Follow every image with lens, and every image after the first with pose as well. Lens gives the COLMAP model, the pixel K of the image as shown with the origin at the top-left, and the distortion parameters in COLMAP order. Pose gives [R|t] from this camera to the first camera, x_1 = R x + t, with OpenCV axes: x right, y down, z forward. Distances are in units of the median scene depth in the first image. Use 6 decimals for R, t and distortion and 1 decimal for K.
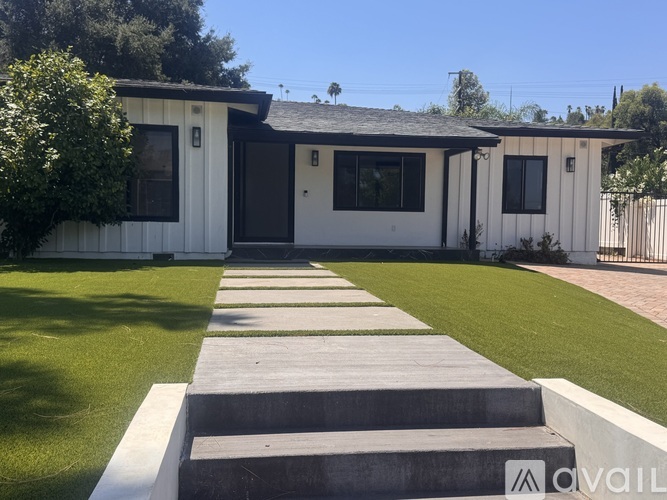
lens RADIAL K [[662.8, 0, 336.9], [0, 662.8, 251.6], [0, 0, 1]] dist [0.183069, -0.393159]
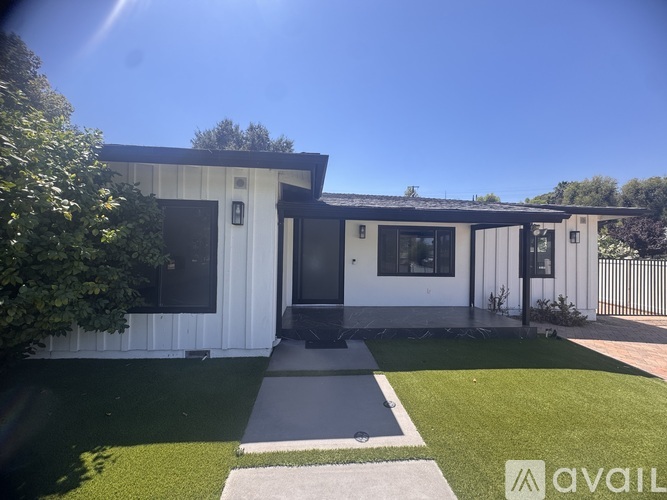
lens RADIAL K [[267.4, 0, 333.5], [0, 267.4, 250.0], [0, 0, 1]] dist [-0.000531, 0.000219]
pose [[0.997926, 0.001265, -0.064363, -0.066131], [-0.004356, 0.998842, -0.047914, -0.107285], [0.064228, 0.048095, 0.996776, 0.662411]]
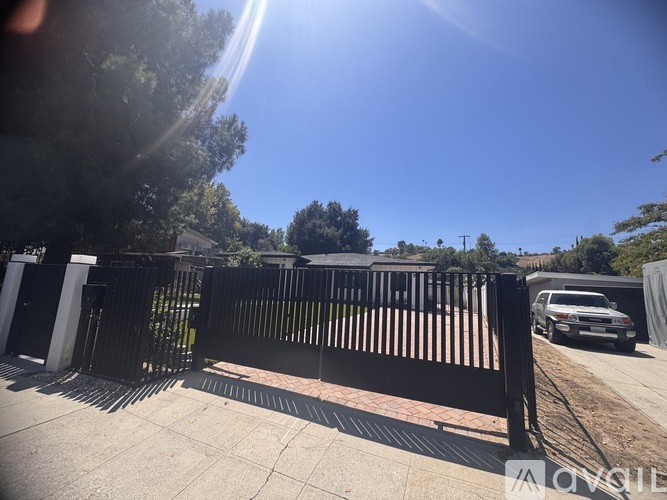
lens RADIAL K [[267.4, 0, 333.5], [0, 267.4, 250.0], [0, 0, 1]] dist [-0.000531, 0.000219]
pose [[0.910962, -0.031648, -0.411275, 0.659857], [-0.055953, 0.978357, -0.199218, 0.020785], [0.408679, 0.204492, 0.889474, -0.239415]]
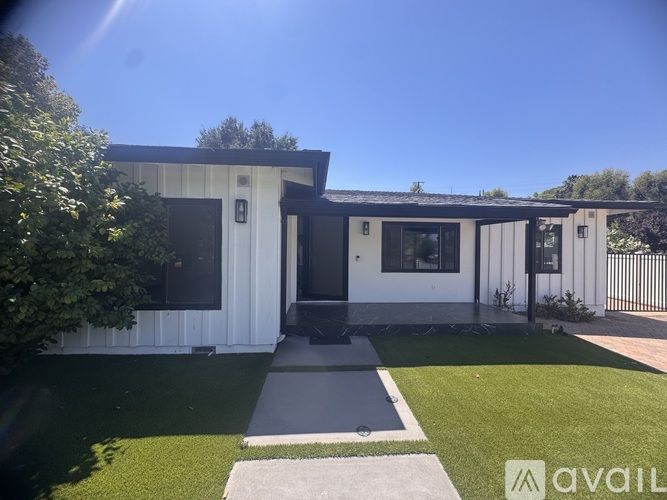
lens RADIAL K [[267.4, 0, 333.5], [0, 267.4, 250.0], [0, 0, 1]] dist [-0.000531, 0.000219]
pose [[0.996408, -0.005270, -0.084515, -0.062711], [0.002226, 0.999347, -0.036072, -0.107131], [0.084650, 0.035755, 0.995769, 0.661272]]
